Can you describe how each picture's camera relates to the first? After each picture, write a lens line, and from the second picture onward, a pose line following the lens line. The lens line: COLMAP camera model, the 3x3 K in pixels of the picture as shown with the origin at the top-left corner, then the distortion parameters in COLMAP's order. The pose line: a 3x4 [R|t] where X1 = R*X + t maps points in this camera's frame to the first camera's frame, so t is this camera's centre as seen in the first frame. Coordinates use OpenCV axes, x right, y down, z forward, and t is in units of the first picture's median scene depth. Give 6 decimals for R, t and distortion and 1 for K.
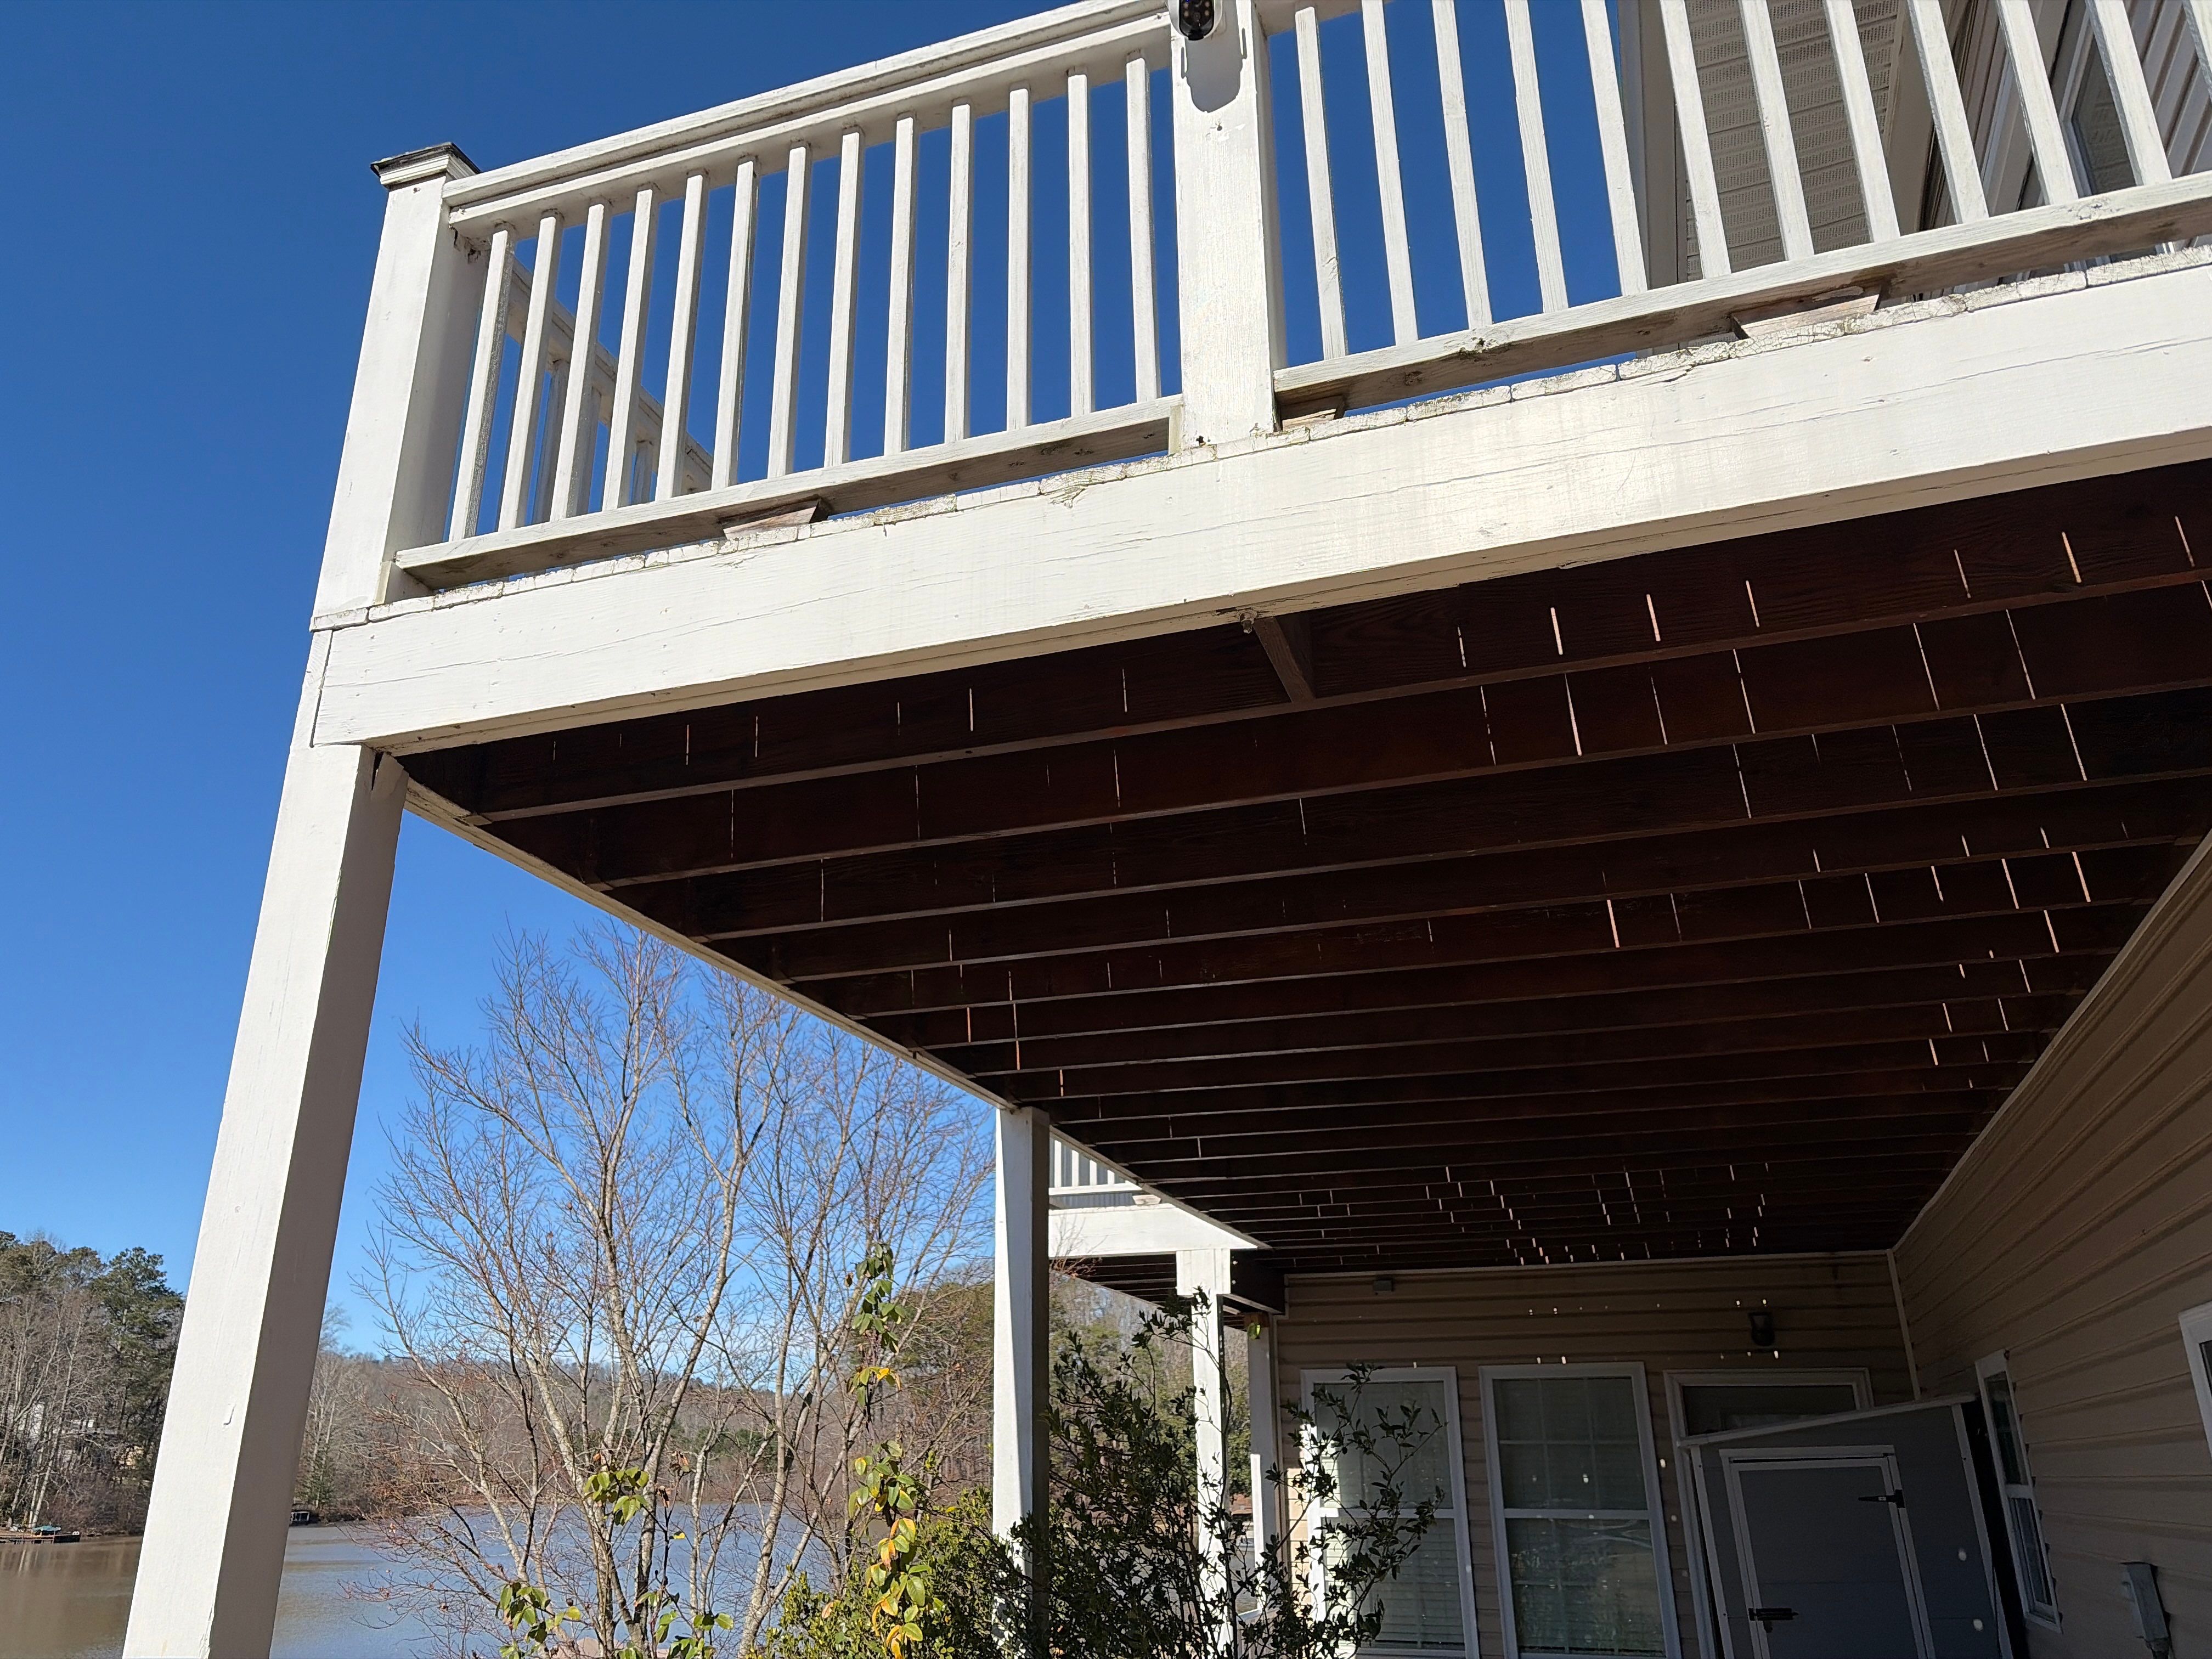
lens RADIAL K [[1710.7, 0, 1106.0], [0, 1710.7, 829.5], [0, 0, 1]] dist [0.029959, -0.046975]
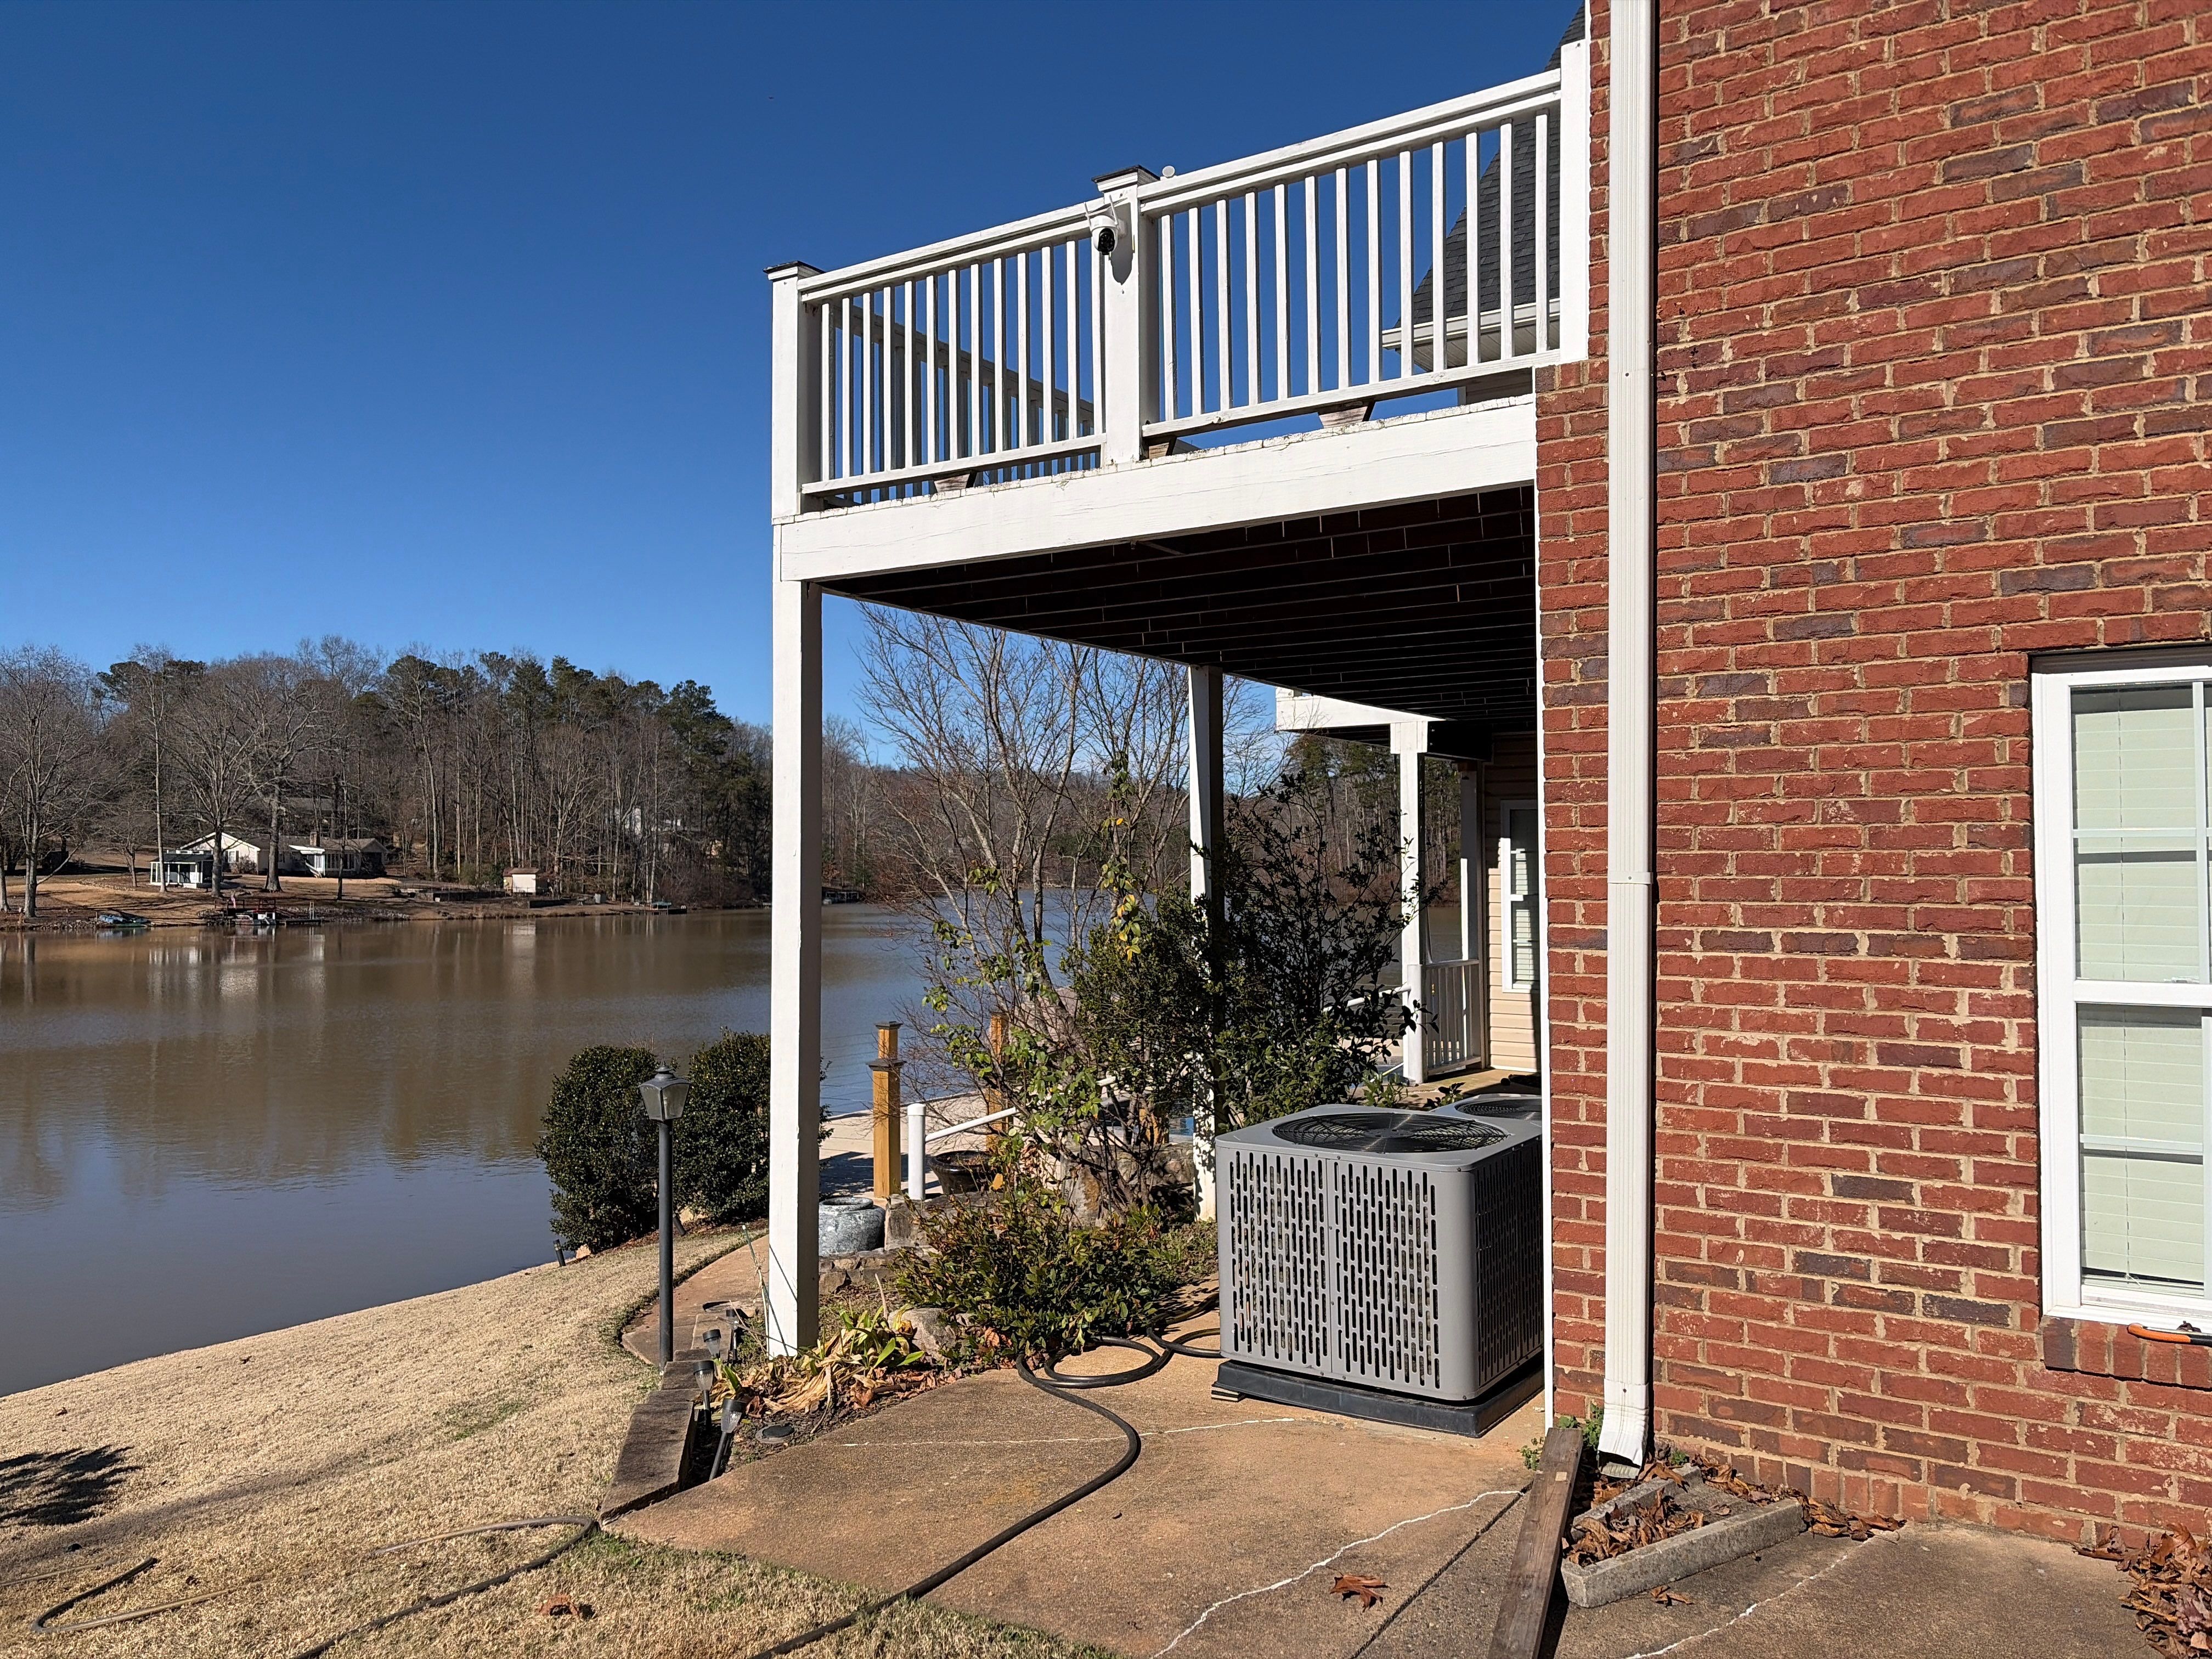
lens RADIAL K [[1677.5, 0, 1120.5], [0, 1677.5, 882.6], [0, 0, 1]] dist [0.028496, -0.004895]
pose [[0.968446, 0.007832, -0.249099, 0.491830], [0.082679, 0.932806, 0.350766, -0.380238], [0.235108, -0.360293, 0.902725, -0.973344]]
